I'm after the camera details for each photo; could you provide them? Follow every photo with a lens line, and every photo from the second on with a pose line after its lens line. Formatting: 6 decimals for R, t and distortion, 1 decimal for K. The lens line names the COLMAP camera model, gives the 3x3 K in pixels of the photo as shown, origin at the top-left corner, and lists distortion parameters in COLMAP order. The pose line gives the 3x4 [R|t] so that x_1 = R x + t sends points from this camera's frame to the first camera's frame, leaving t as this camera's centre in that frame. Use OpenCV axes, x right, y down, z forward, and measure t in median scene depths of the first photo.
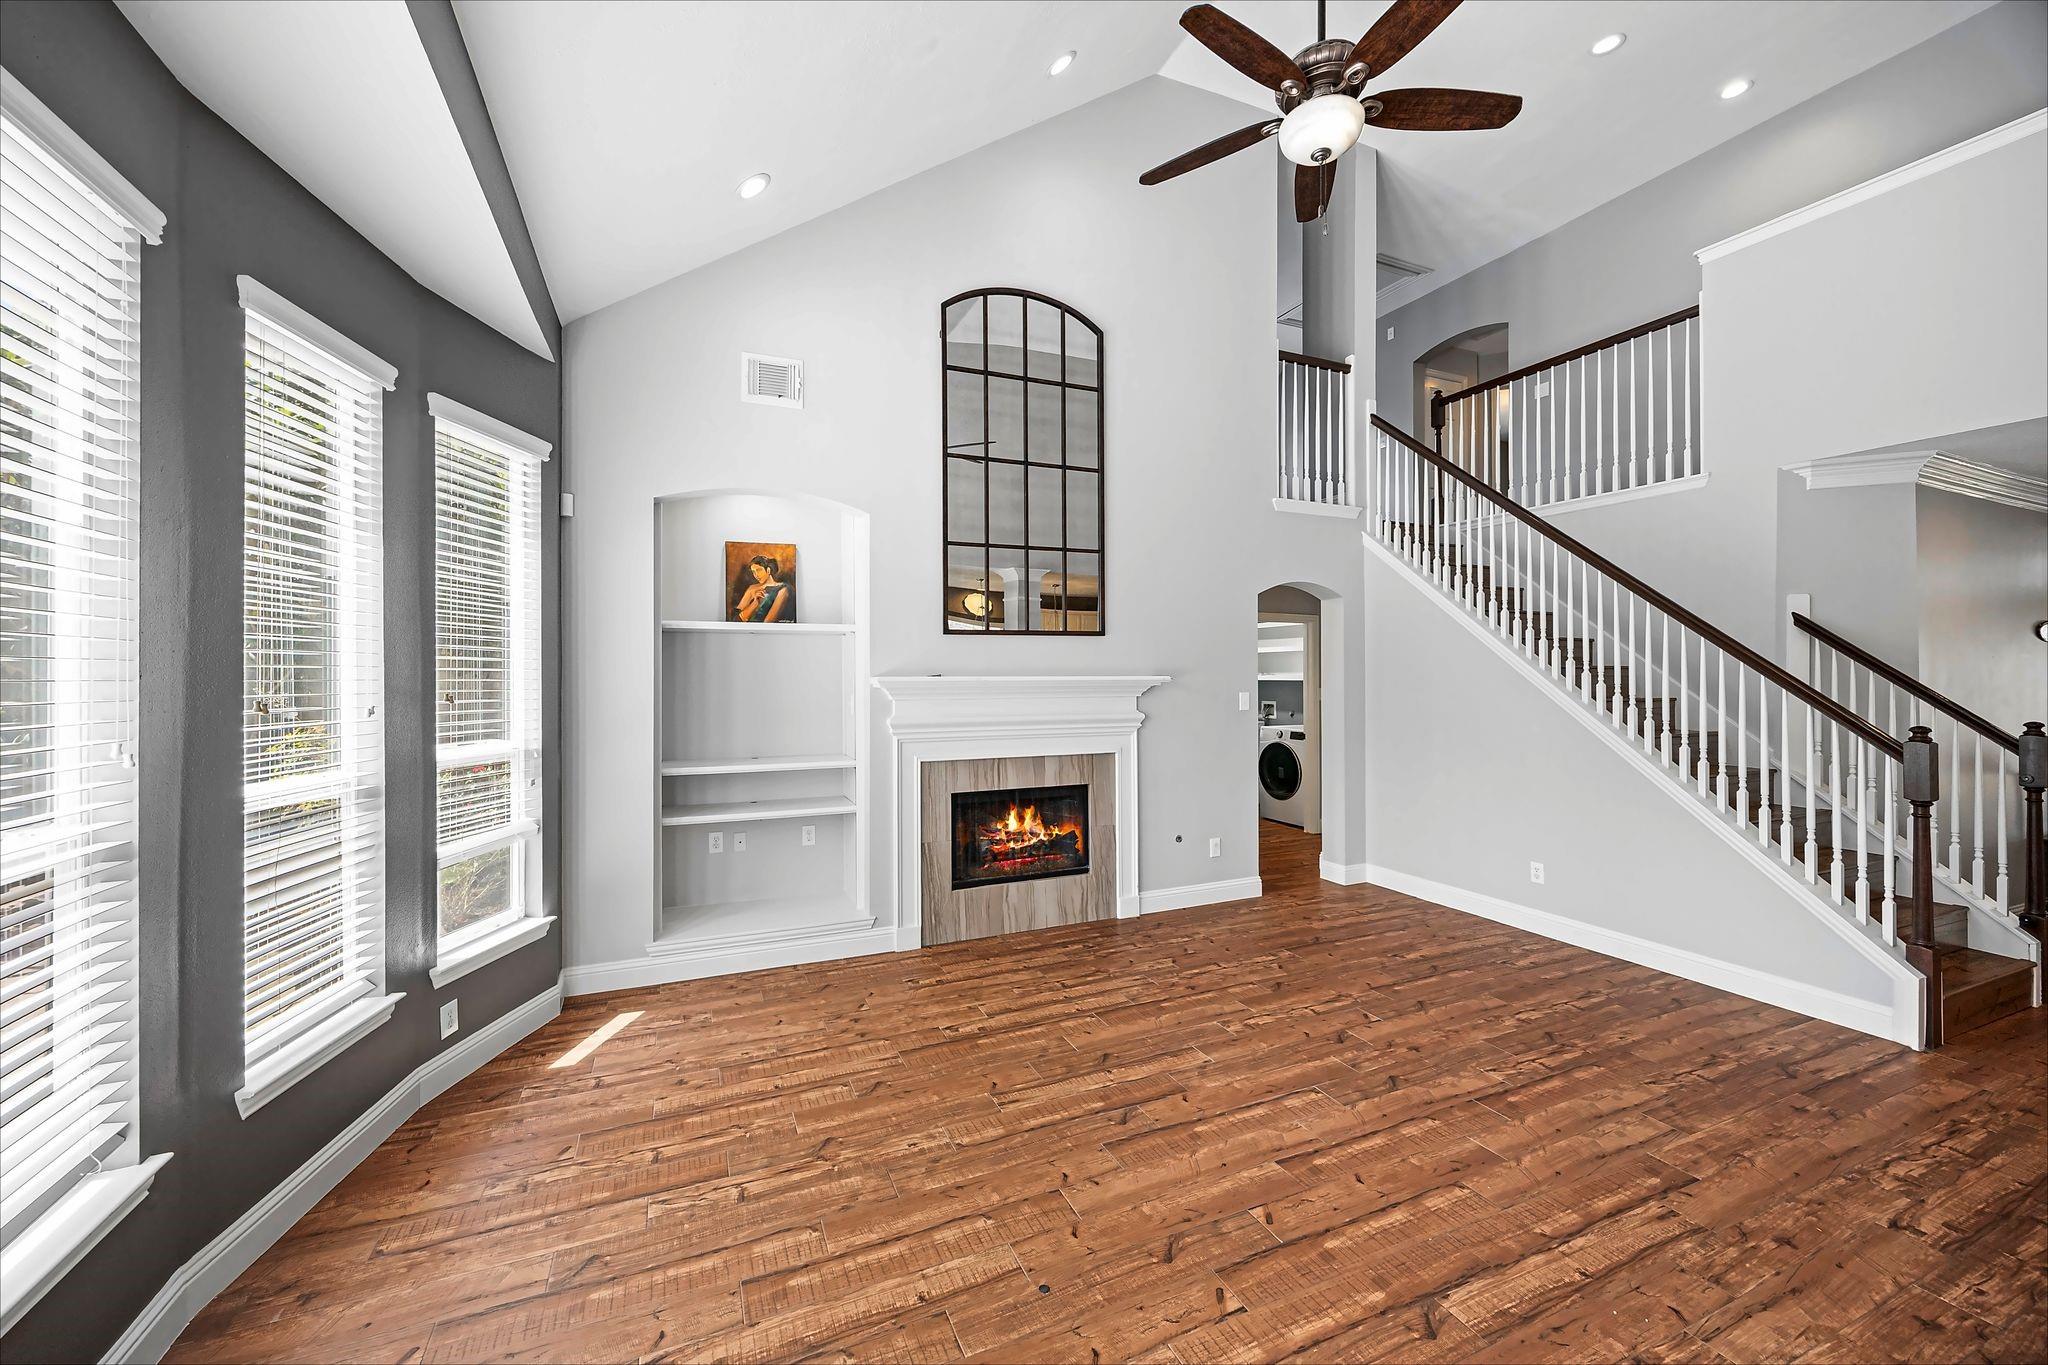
lens RADIAL K [[789.6, 0, 1013.9], [0, 789.6, 683.2], [0, 0, 1]] dist [0.000125, 0.000062]
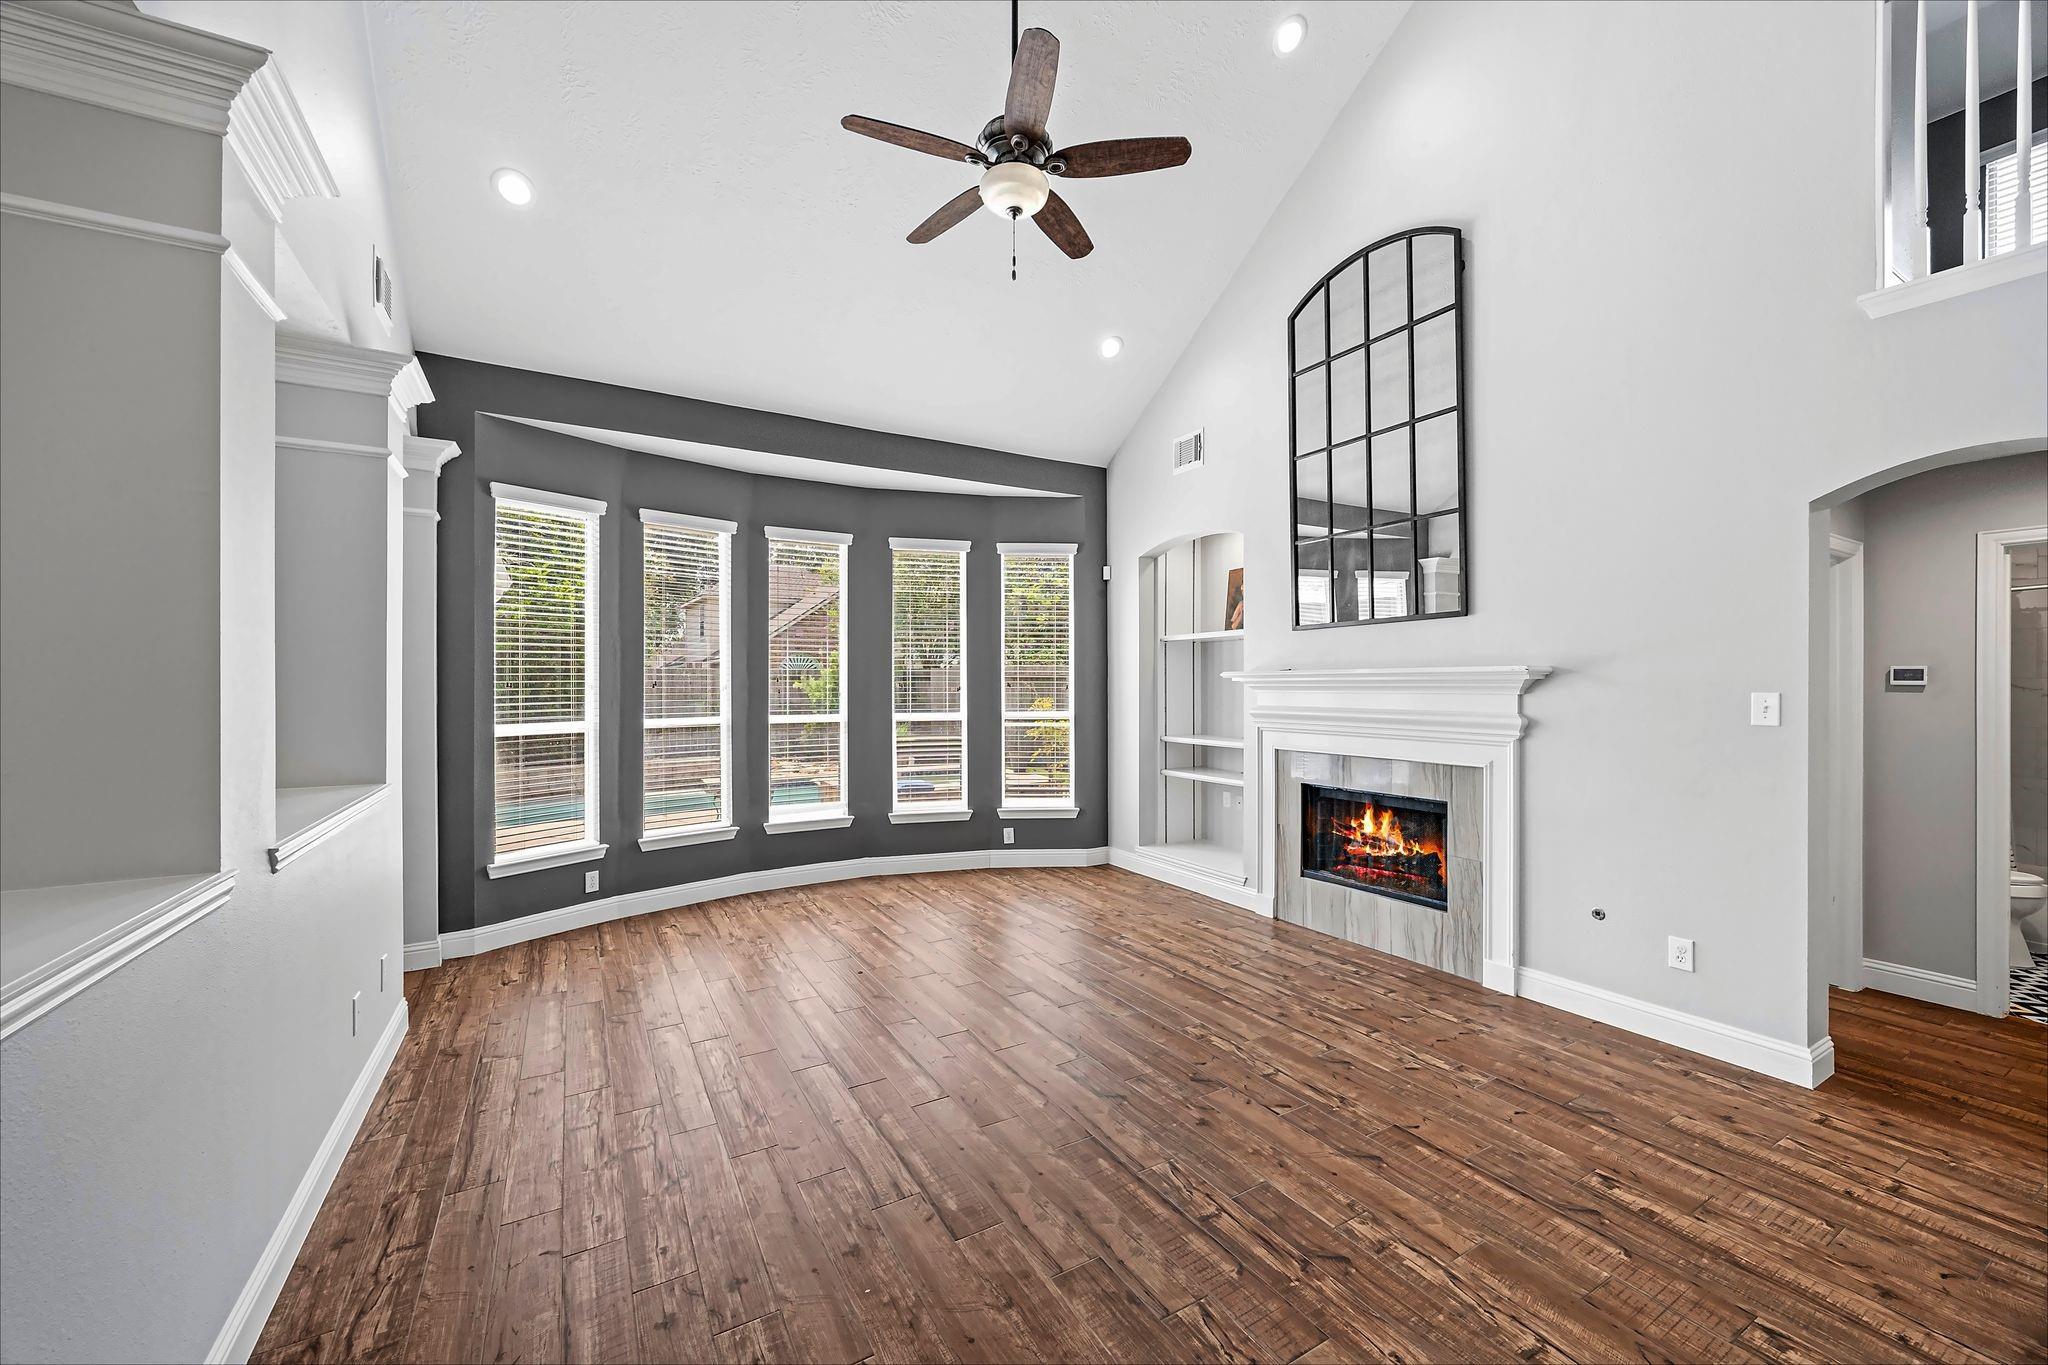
lens RADIAL K [[789.6, 0, 1012.0], [0, 789.6, 682.3], [0, 0, 1]] dist [0.000125, 0.000062]
pose [[0.107645, -0.001089, -0.994189, 0.906490], [-0.002917, 0.999995, -0.001411, 0.010981], [0.994185, 0.003052, 0.107642, 0.505723]]
